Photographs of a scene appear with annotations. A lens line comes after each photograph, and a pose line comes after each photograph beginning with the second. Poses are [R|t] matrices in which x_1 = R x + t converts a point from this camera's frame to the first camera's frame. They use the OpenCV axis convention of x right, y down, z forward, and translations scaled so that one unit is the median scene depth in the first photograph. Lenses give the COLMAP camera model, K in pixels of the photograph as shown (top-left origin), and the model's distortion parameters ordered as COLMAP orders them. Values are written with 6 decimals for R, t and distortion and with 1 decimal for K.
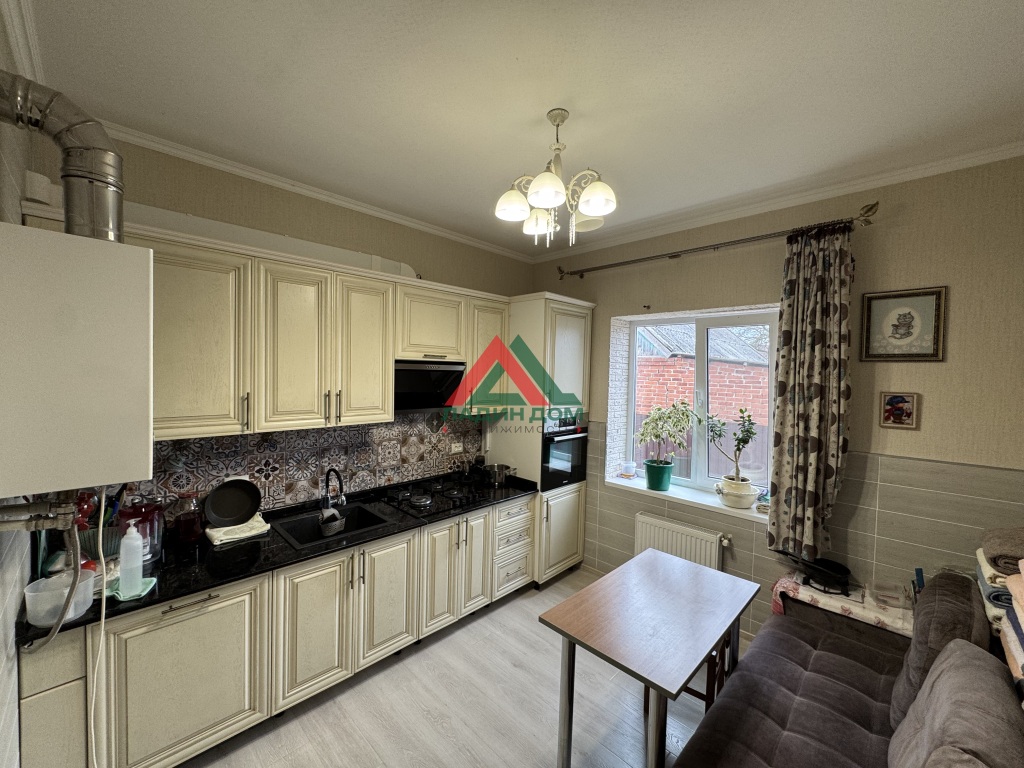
lens RADIAL K [[408.8, 0, 512.0], [0, 408.8, 384.0], [0, 0, 1]] dist [-0.004505, 0.000673]
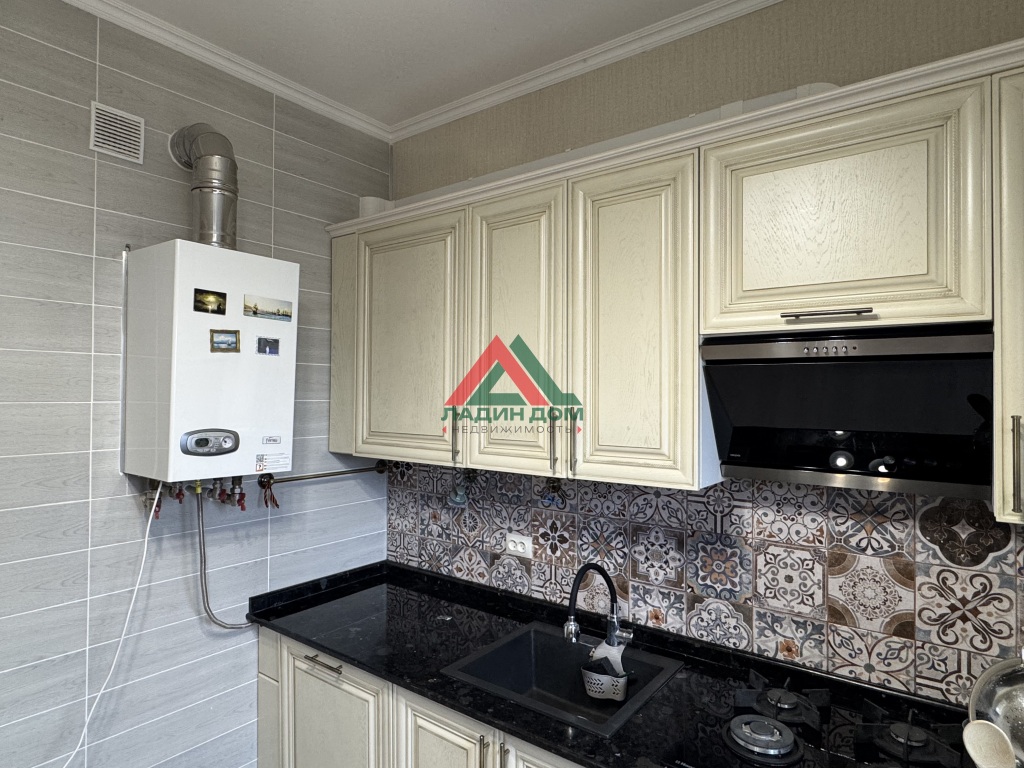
lens RADIAL K [[607.4, 0, 512.0], [0, 607.4, 384.0], [0, 0, 1]] dist [-0.007177, 0.000768]
pose [[0.121081, -0.034749, -0.992034, 0.270587], [-0.032703, 0.998705, -0.038974, 0.015276], [0.992104, 0.037162, 0.119788, 0.721961]]
